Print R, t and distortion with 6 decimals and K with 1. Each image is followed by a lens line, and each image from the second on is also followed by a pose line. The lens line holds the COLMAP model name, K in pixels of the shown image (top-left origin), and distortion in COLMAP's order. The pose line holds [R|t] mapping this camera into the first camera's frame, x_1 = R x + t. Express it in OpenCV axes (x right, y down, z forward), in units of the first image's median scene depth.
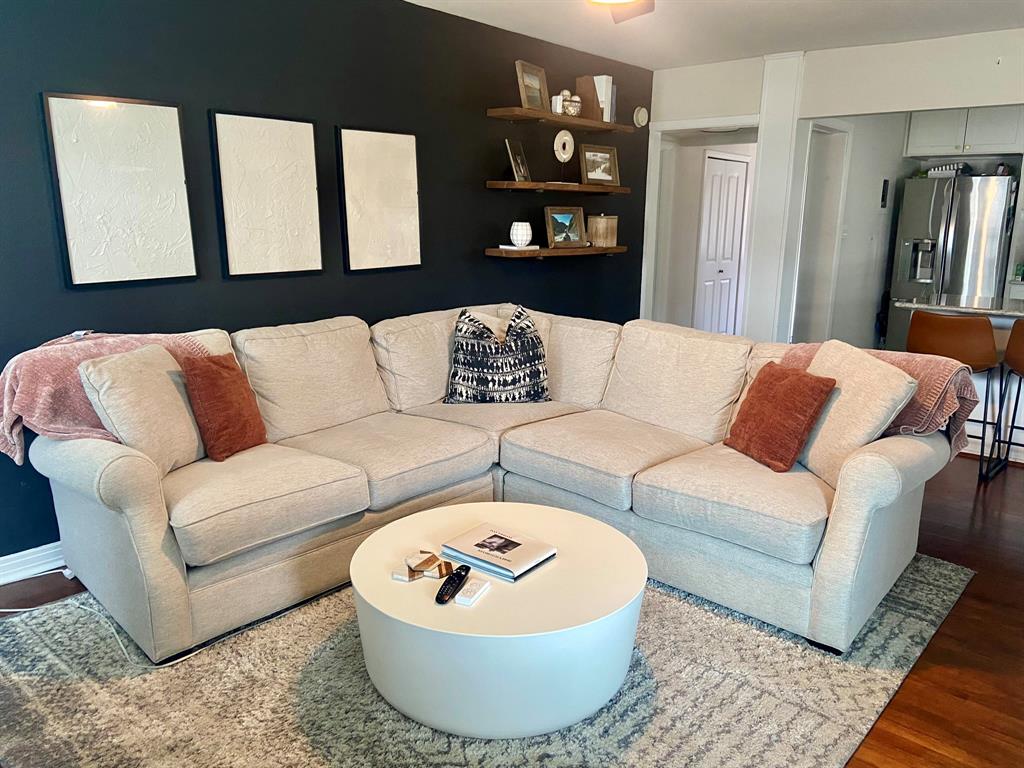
lens RADIAL K [[764.6, 0, 513.9], [0, 764.6, 369.7], [0, 0, 1]] dist [0.144115, -0.184608]
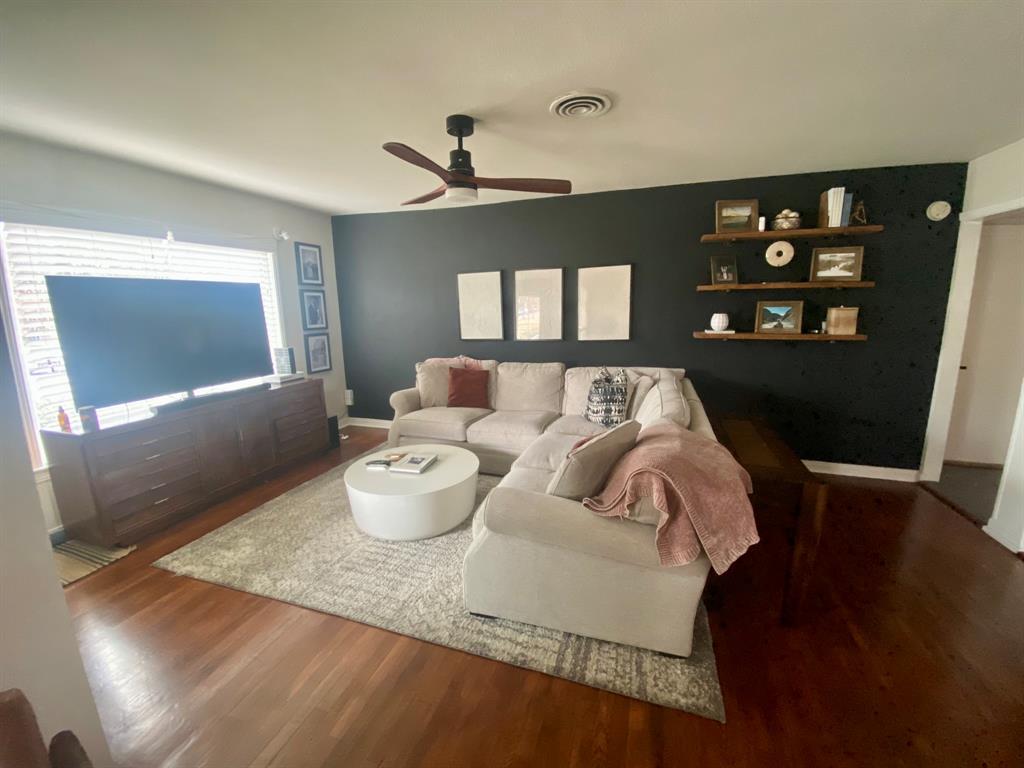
lens RADIAL K [[414.6, 0, 512.0], [0, 414.6, 384.0], [0, 0, 1]] dist [0.025898, -0.020723]
pose [[0.391969, 0.149554, -0.907741, 0.531235], [-0.166897, 0.981885, 0.089702, -0.067841], [0.904713, 0.116339, 0.409829, 0.344097]]
